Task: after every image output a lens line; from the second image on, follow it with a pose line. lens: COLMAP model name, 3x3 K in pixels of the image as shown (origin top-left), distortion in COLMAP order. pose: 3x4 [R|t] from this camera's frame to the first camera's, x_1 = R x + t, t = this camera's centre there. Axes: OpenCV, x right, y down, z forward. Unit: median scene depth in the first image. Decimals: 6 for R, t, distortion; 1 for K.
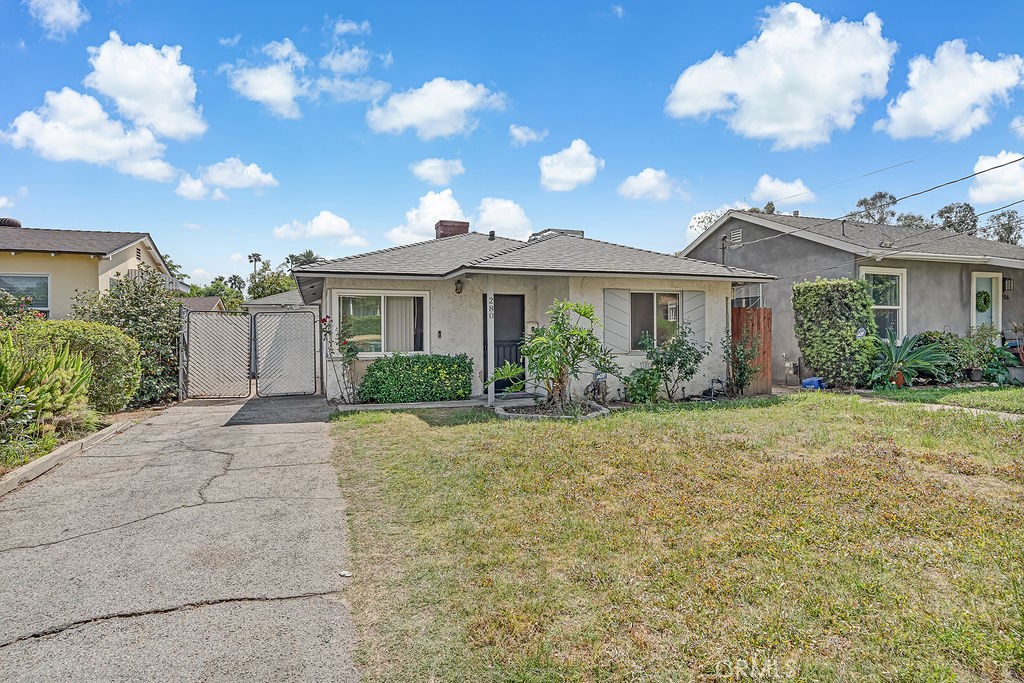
lens RADIAL K [[531.6, 0, 539.8], [0, 531.6, 330.6], [0, 0, 1]] dist [-0.004919, 0.001574]
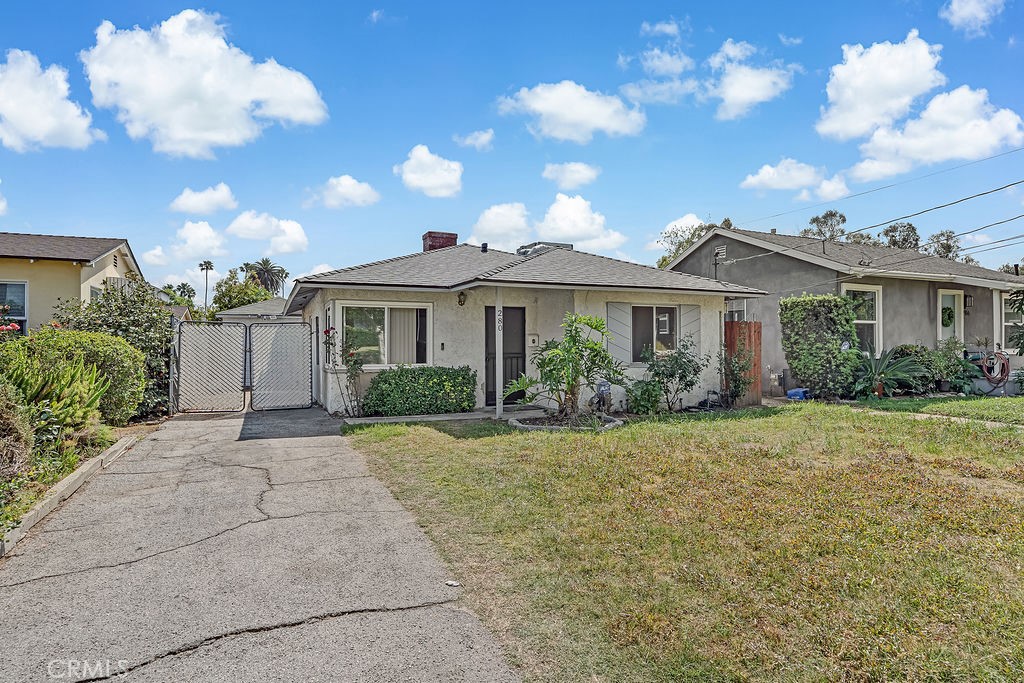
lens RADIAL K [[531.6, 0, 545.2], [0, 531.6, 336.9], [0, 0, 1]] dist [-0.004919, 0.001574]
pose [[0.997231, 0.004148, 0.074247, -0.074091], [-0.003404, 0.999943, -0.010141, -0.001488], [-0.074284, 0.009861, 0.997188, -0.009724]]
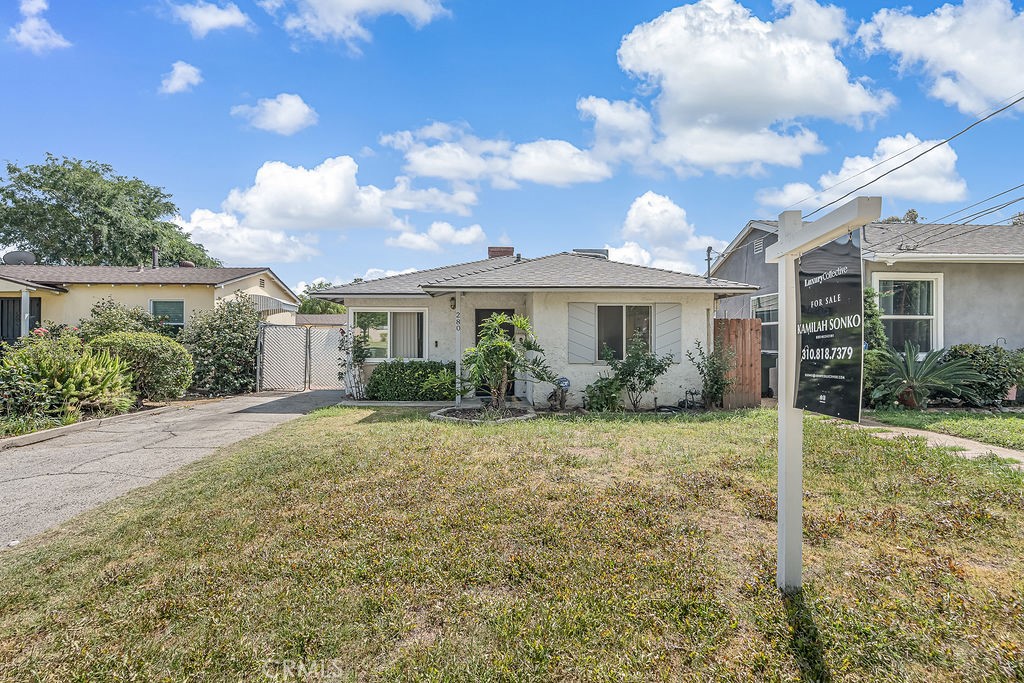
lens RADIAL K [[454.1, 0, 521.7], [0, 454.1, 336.9], [0, 0, 1]] dist [0.001408, 0.000442]
pose [[0.957201, 0.003141, -0.289407, 0.297083], [-0.005050, 0.999970, -0.005849, -0.003832], [0.289380, 0.007060, 0.957188, 0.095205]]
